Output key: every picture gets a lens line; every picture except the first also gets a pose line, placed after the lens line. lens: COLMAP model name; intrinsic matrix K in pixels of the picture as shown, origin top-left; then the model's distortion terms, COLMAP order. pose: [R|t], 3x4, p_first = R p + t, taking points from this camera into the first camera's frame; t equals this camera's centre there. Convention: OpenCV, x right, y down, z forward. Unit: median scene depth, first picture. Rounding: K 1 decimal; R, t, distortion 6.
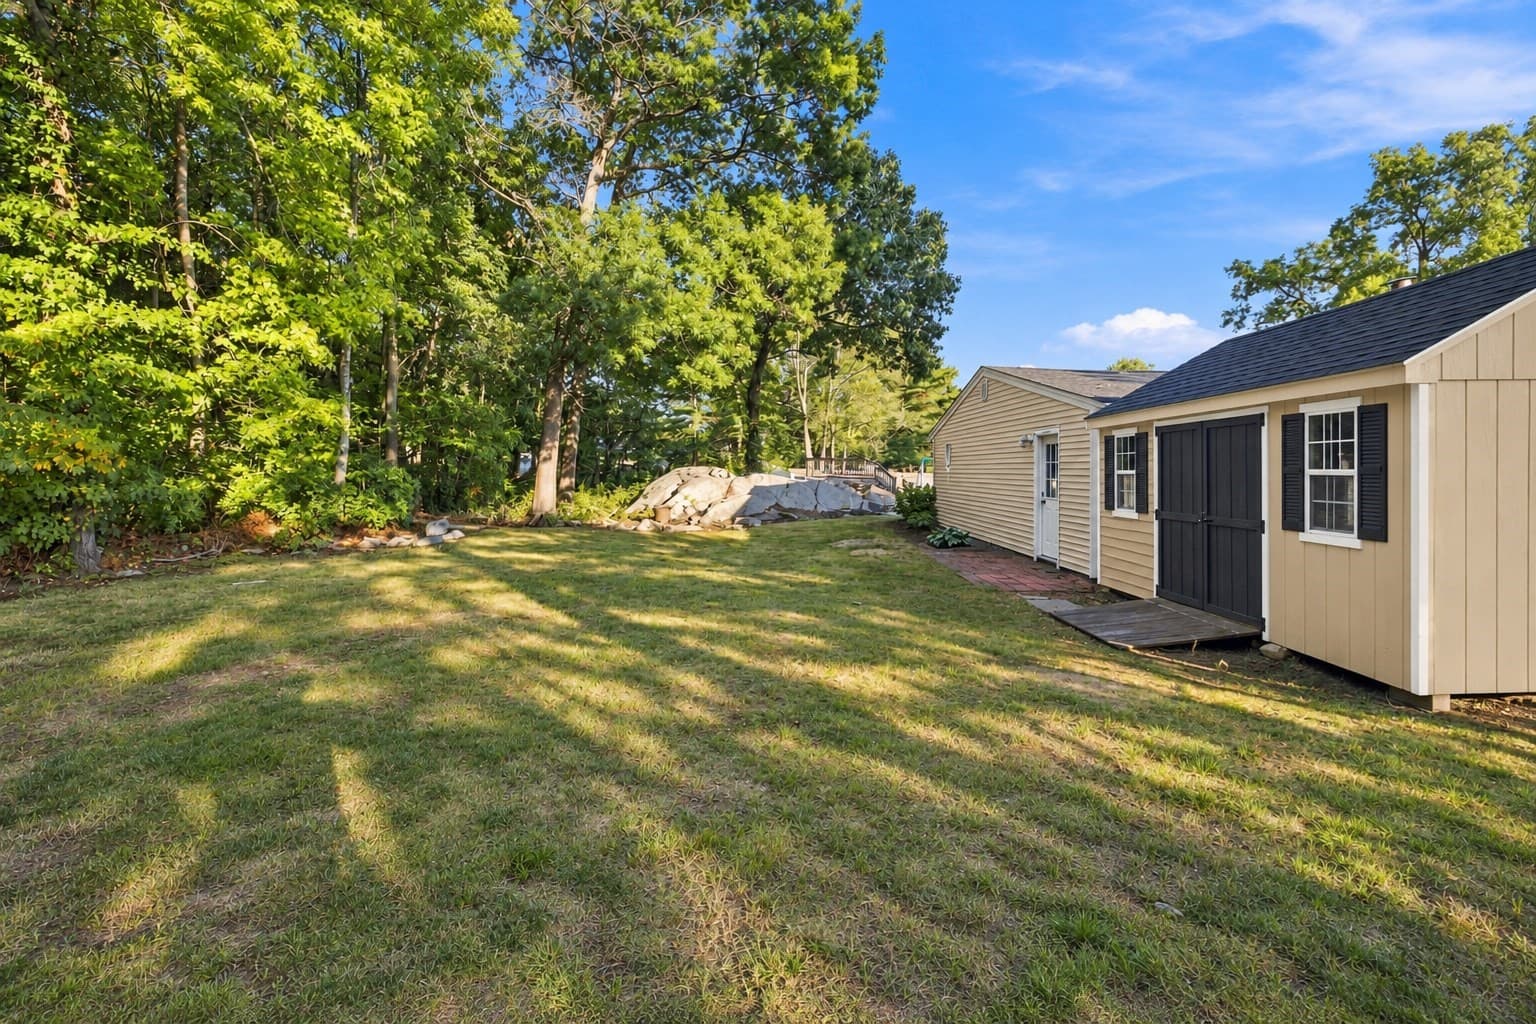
lens RADIAL K [[662.9, 0, 769.0], [0, 662.9, 456.5], [0, 0, 1]] dist [0.002202, 0.000001]
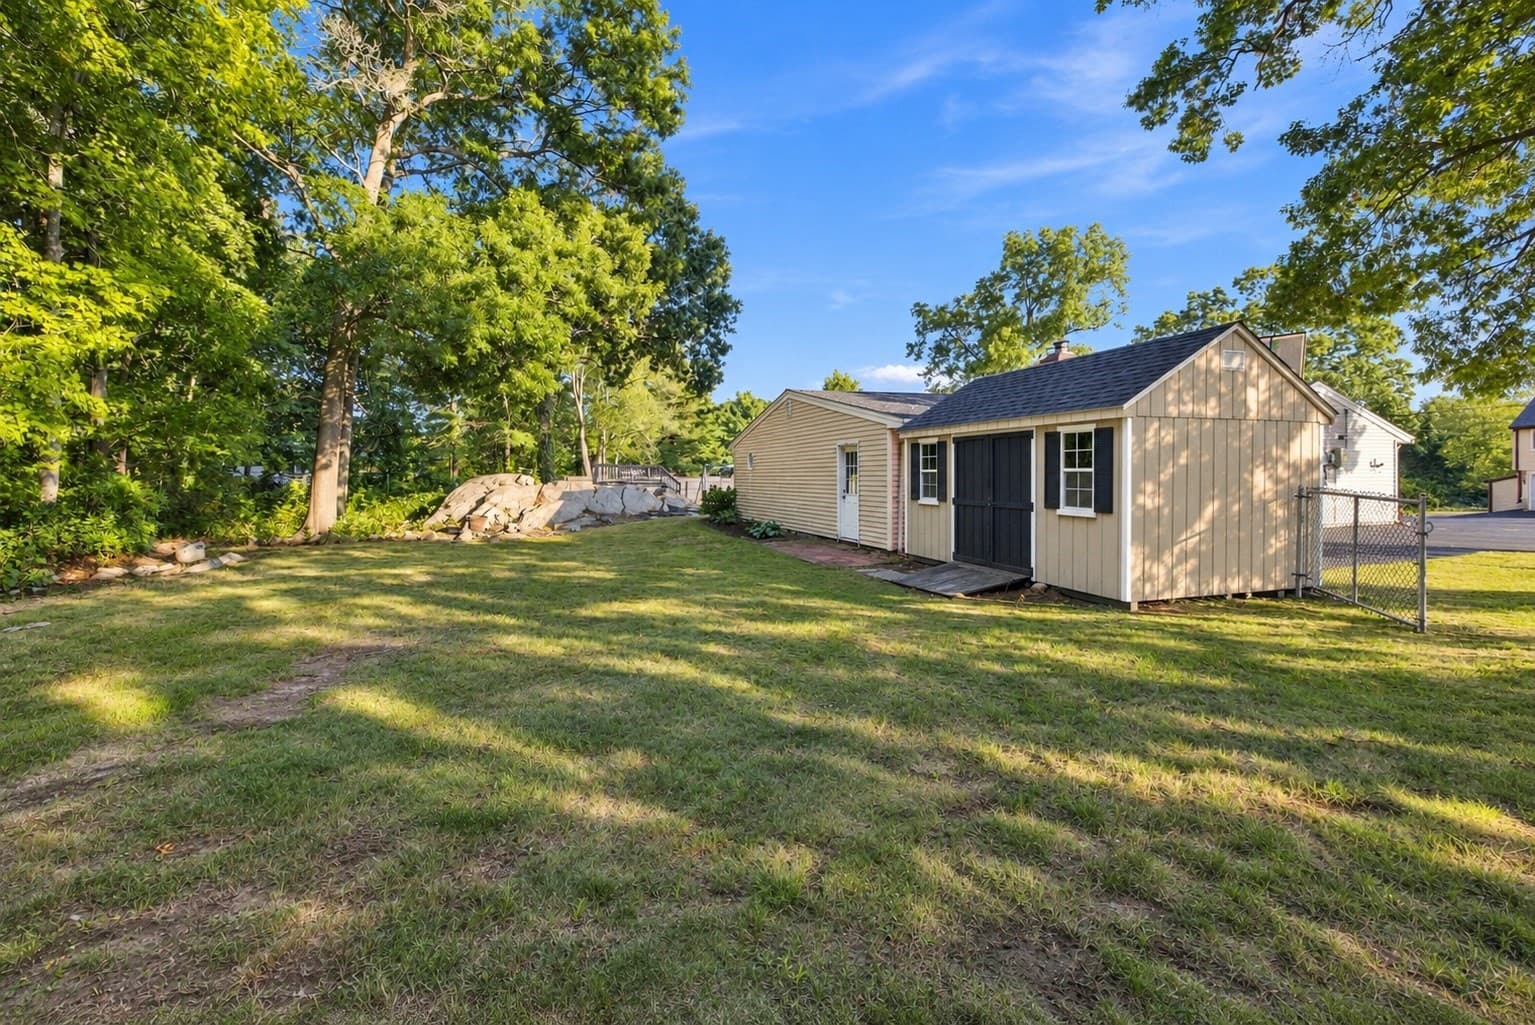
lens RADIAL K [[650.7, 0, 765.4], [0, 650.7, 495.7], [0, 0, 1]] dist [0.000094, -0.000076]
pose [[0.913103, -0.026852, 0.406844, -0.166245], [0.006047, 0.998611, 0.052338, -0.000298], [-0.407684, -0.045329, 0.911997, -0.039552]]
